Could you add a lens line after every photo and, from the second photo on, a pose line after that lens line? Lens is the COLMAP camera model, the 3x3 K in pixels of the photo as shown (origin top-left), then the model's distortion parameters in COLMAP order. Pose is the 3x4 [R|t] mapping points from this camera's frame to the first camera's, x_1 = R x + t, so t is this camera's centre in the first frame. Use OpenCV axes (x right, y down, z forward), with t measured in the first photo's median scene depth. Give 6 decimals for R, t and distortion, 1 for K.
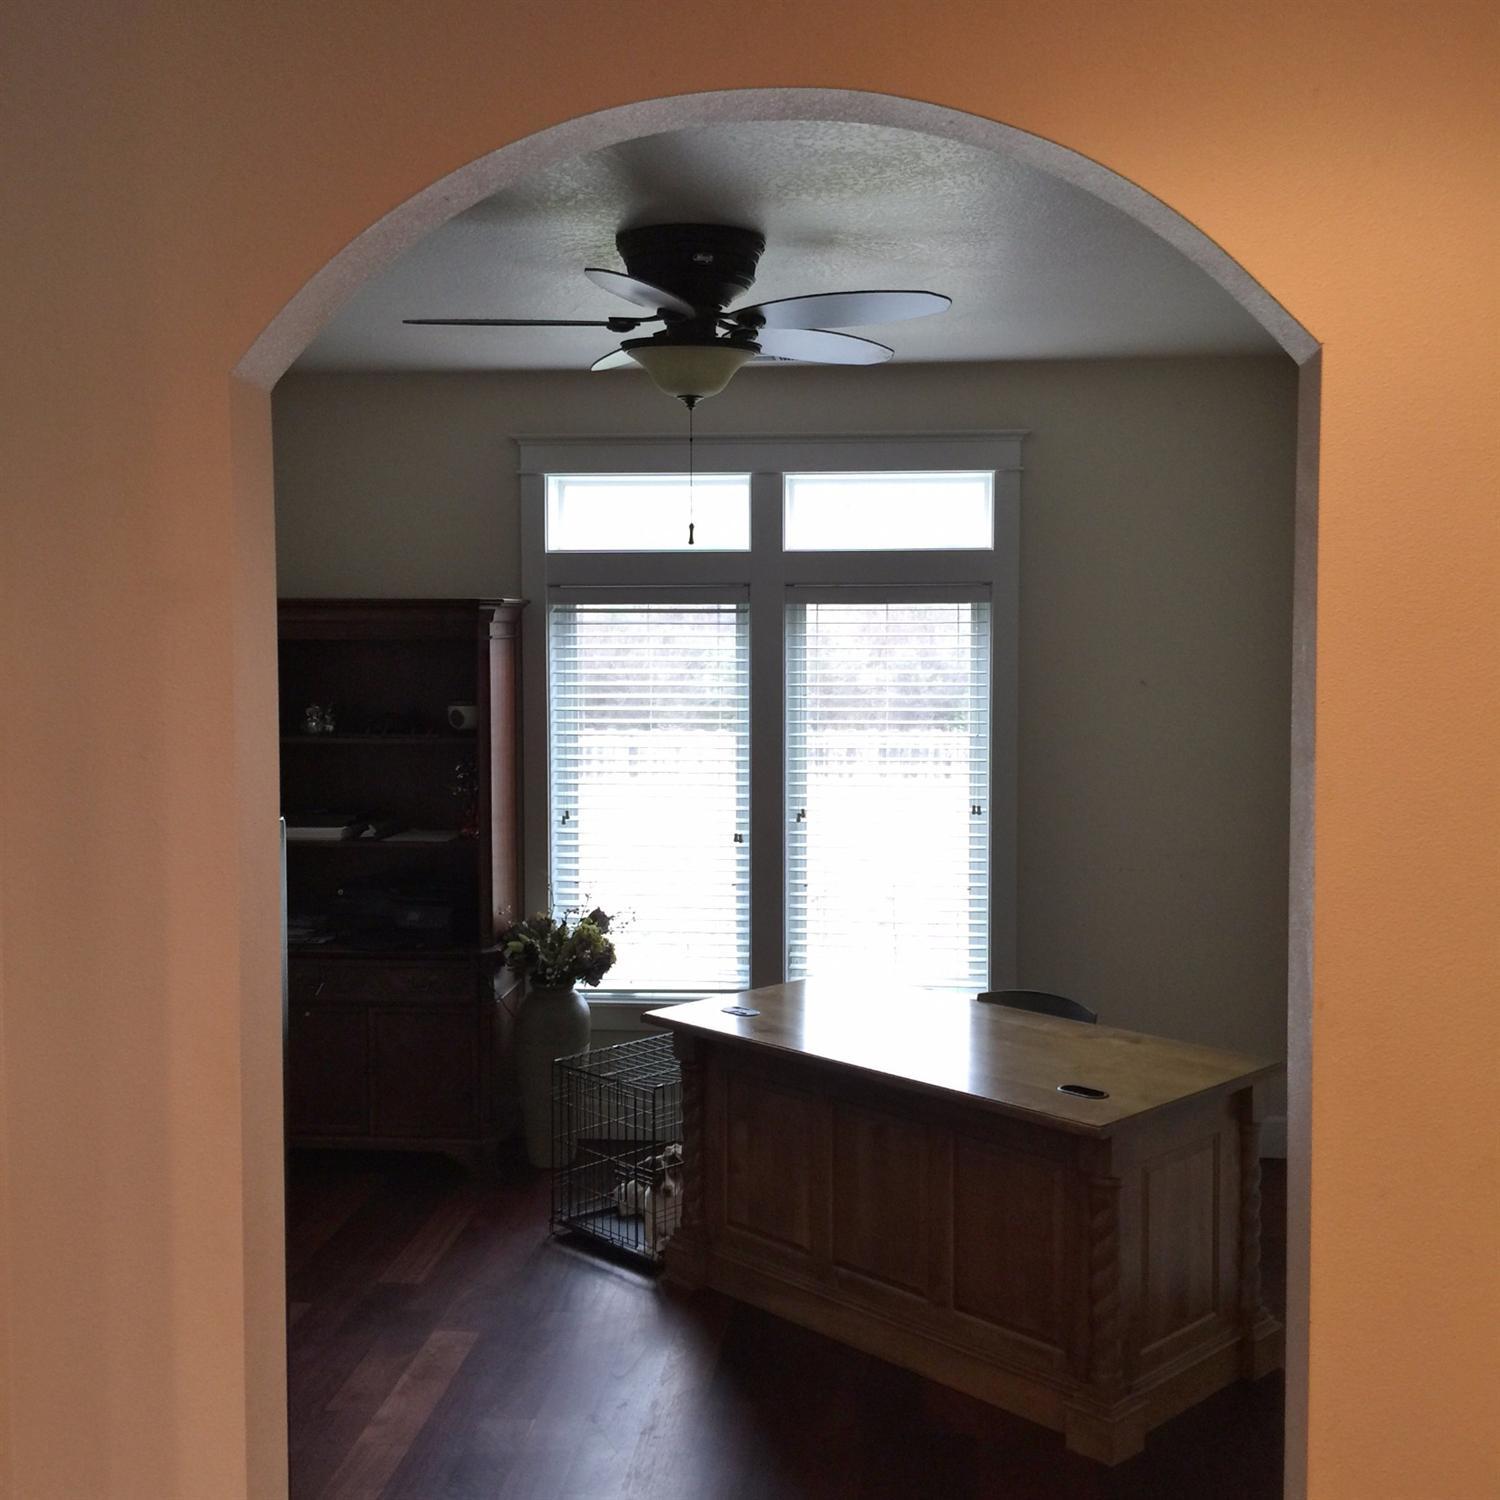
lens RADIAL K [[1712.3, 0, 754.5], [0, 1712.3, 752.4], [0, 0, 1]] dist [0.043417, 0.000000]
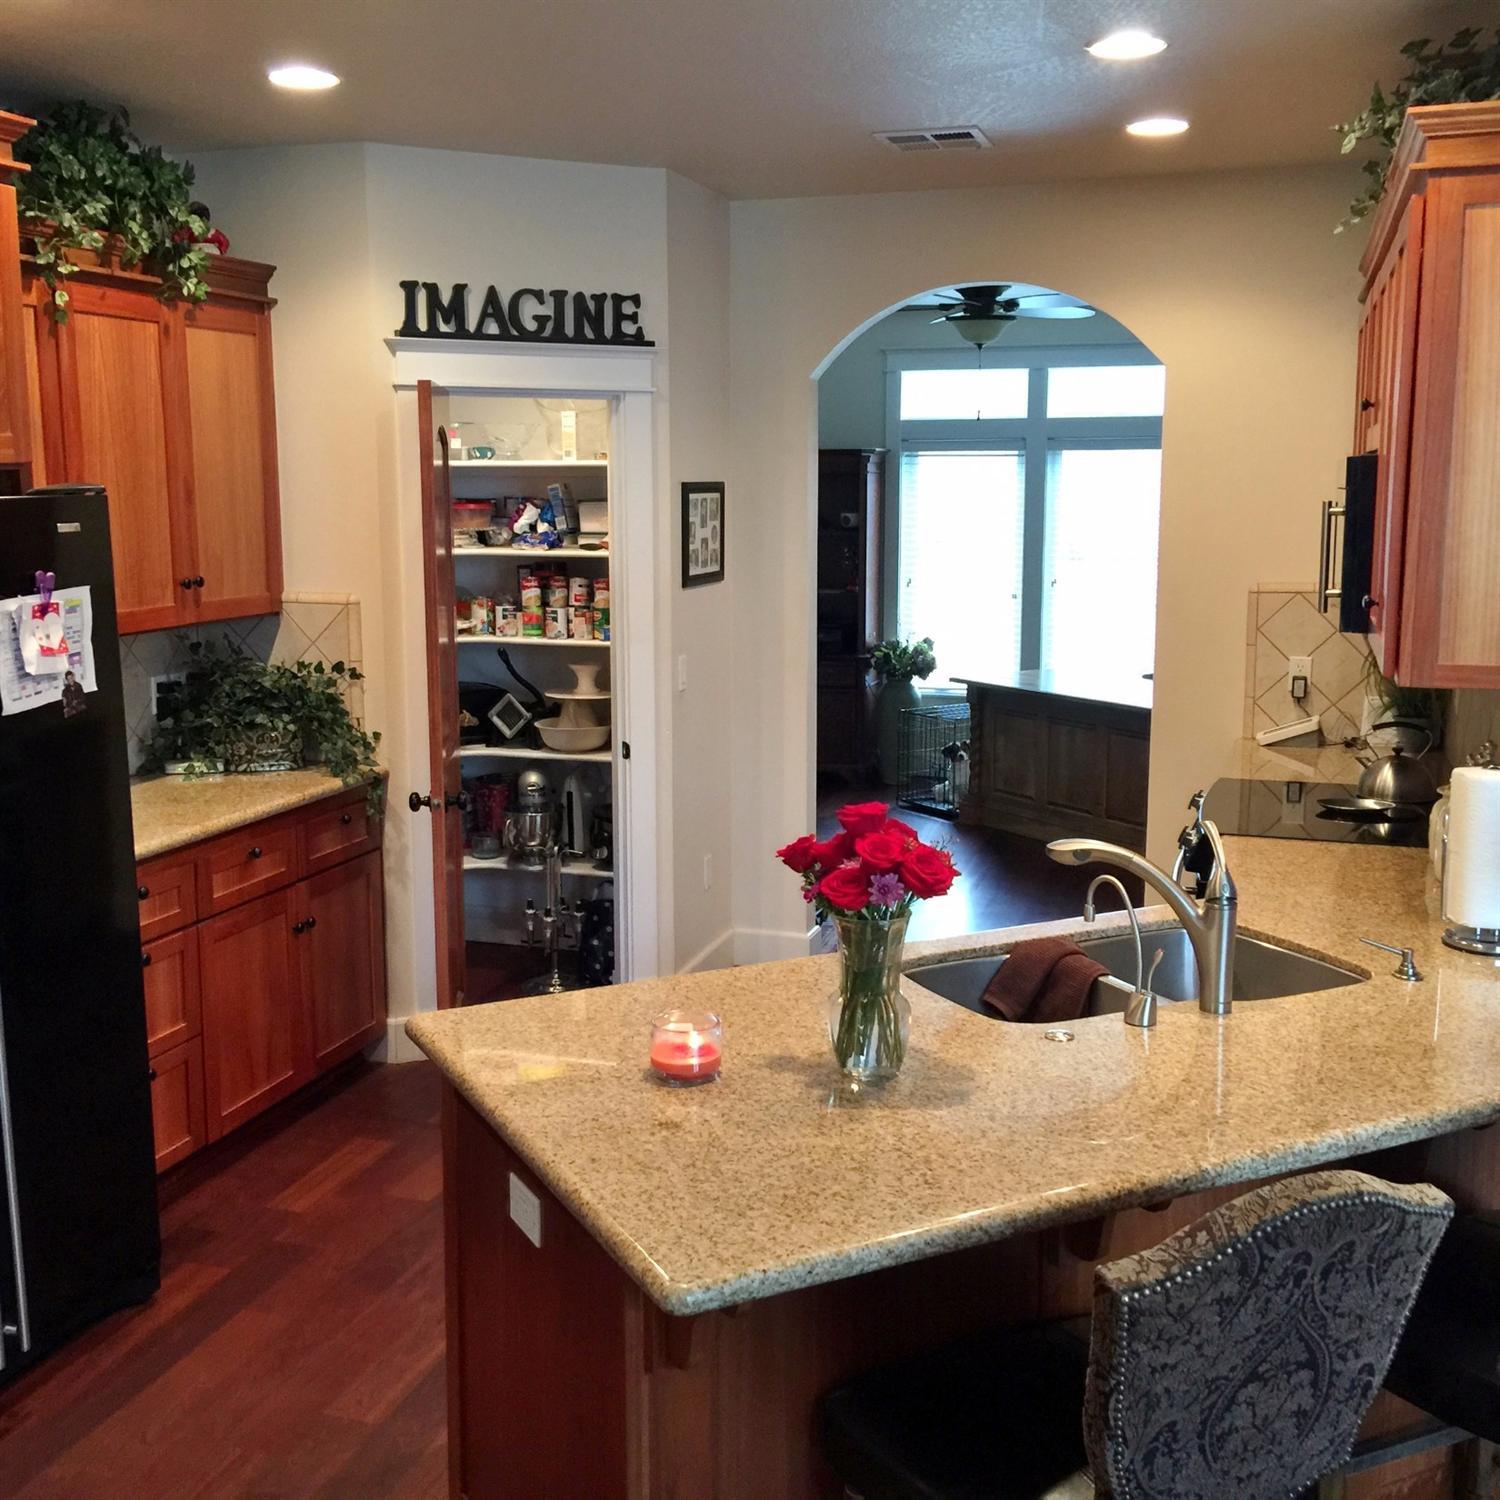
lens RADIAL K [[1712.3, 0, 752.9], [0, 1712.3, 755.0], [0, 0, 1]] dist [0.043417, 0.000000]
pose [[0.980589, 0.029408, -0.193855, 0.069974], [-0.011845, 0.995768, 0.091141, 0.056591], [0.195715, -0.087076, 0.976787, -0.681580]]
